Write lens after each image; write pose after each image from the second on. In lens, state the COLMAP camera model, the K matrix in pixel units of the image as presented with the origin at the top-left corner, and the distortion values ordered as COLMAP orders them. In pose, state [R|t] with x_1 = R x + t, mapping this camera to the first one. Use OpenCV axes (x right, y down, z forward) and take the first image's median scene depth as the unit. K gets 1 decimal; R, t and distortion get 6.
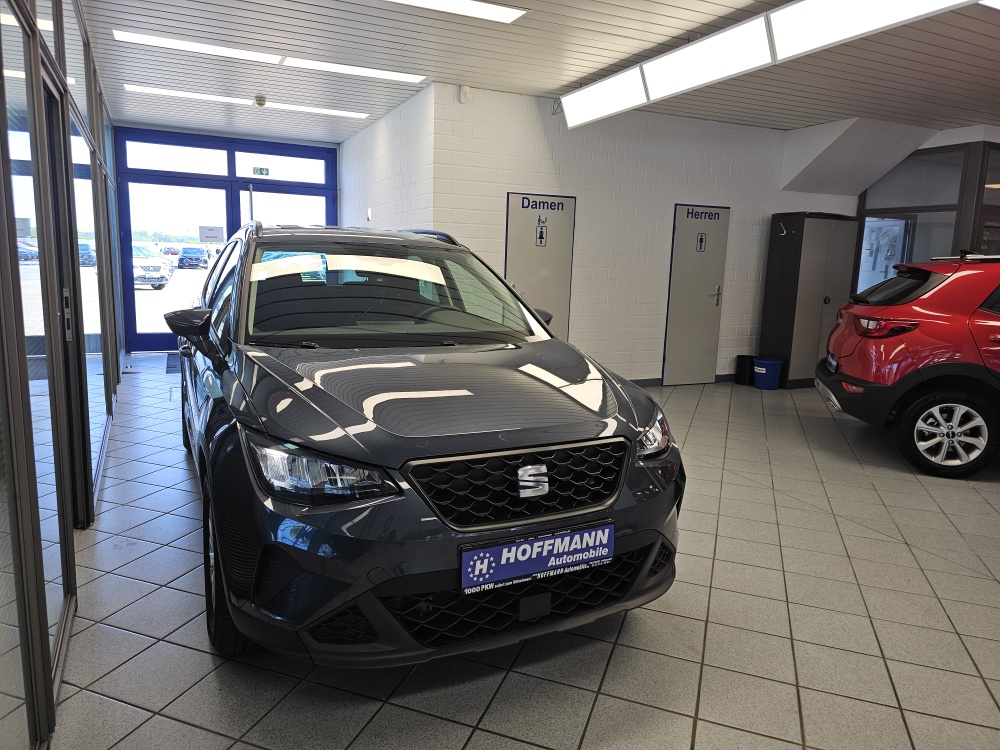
lens RADIAL K [[677.7, 0, 541.4], [0, 677.7, 394.4], [0, 0, 1]] dist [0.046961, -0.052954]
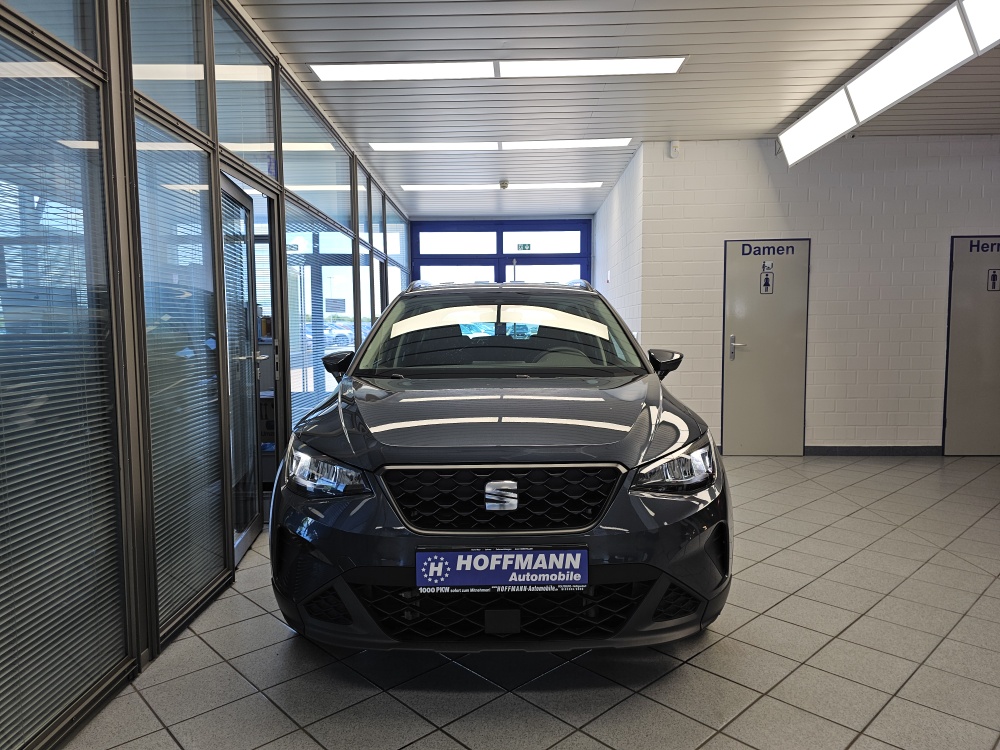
lens RADIAL K [[677.7, 0, 472.5], [0, 677.7, 396.6], [0, 0, 1]] dist [0.046961, -0.052954]
pose [[0.892427, 0.009671, -0.451088, 0.169367], [-0.048325, 0.996068, -0.074252, 0.023097], [0.448597, 0.088063, 0.889385, 0.019952]]
